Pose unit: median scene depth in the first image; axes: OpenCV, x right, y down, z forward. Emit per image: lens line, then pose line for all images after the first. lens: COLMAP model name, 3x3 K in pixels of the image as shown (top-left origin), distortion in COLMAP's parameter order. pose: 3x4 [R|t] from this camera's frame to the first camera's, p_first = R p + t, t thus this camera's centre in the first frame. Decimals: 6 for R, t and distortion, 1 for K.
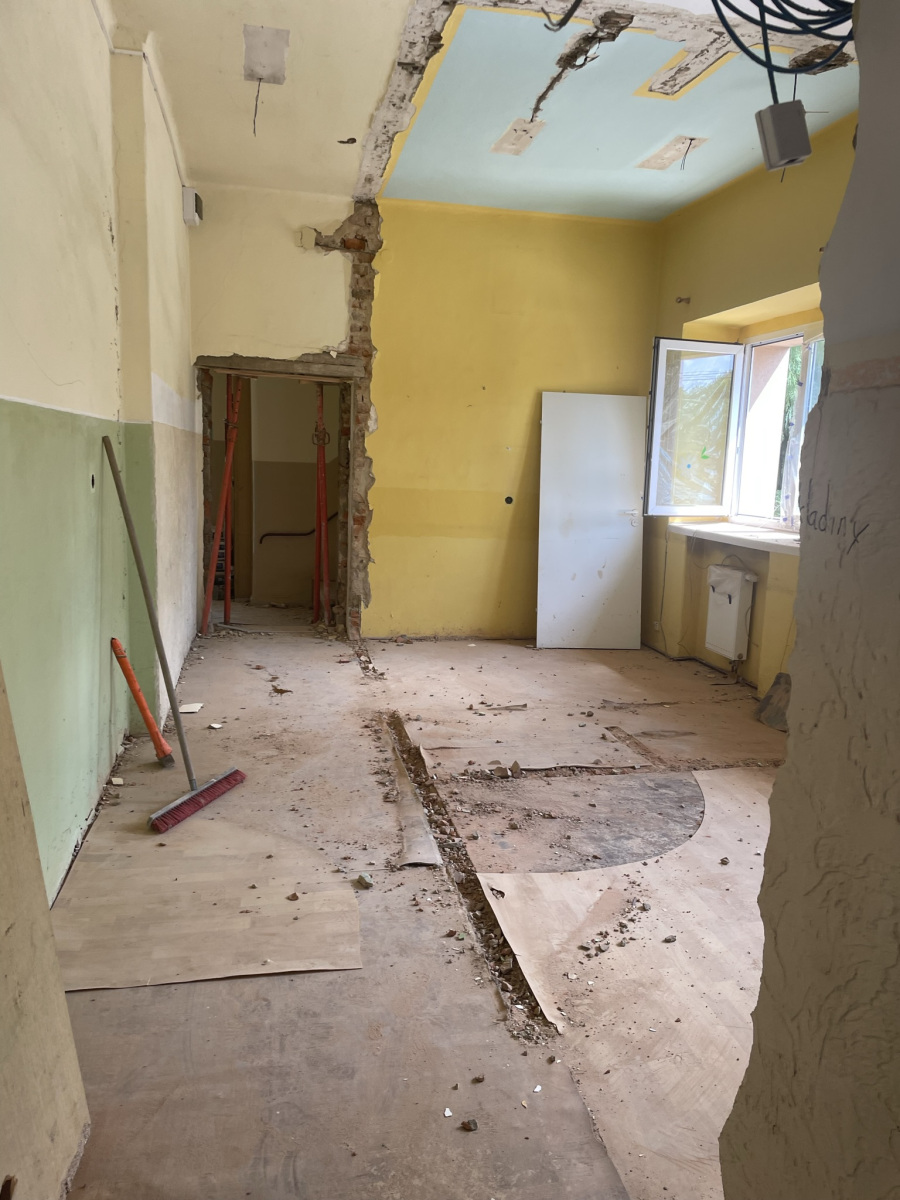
lens RADIAL K [[911.7, 0, 460.6], [0, 911.7, 605.3], [0, 0, 1]] dist [0.015453, -0.008829]
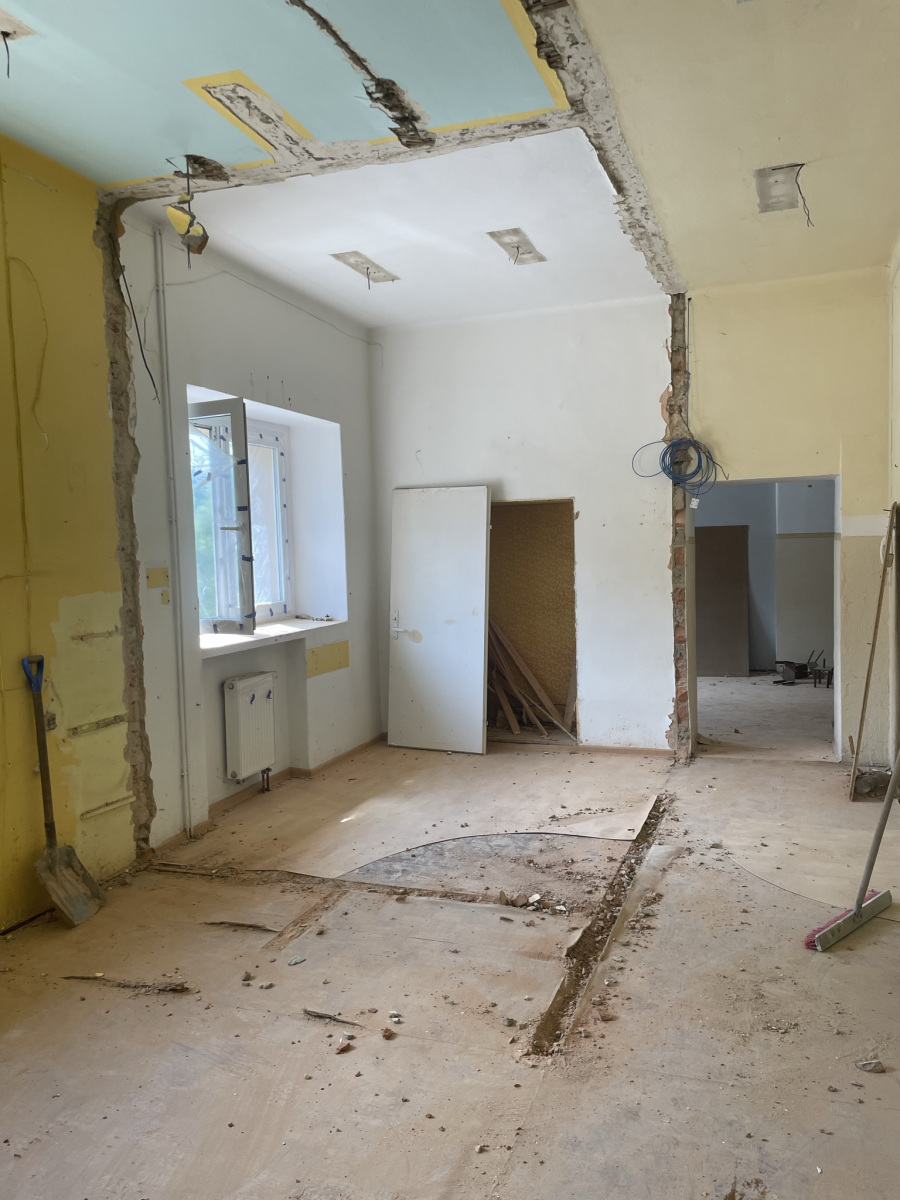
lens RADIAL K [[911.7, 0, 458.4], [0, 911.7, 590.7], [0, 0, 1]] dist [0.015453, -0.008829]
pose [[-0.850636, -0.042347, 0.524047, -0.402955], [0.078053, 0.975534, 0.205528, -0.345001], [-0.519929, 0.215733, -0.826518, 1.842716]]
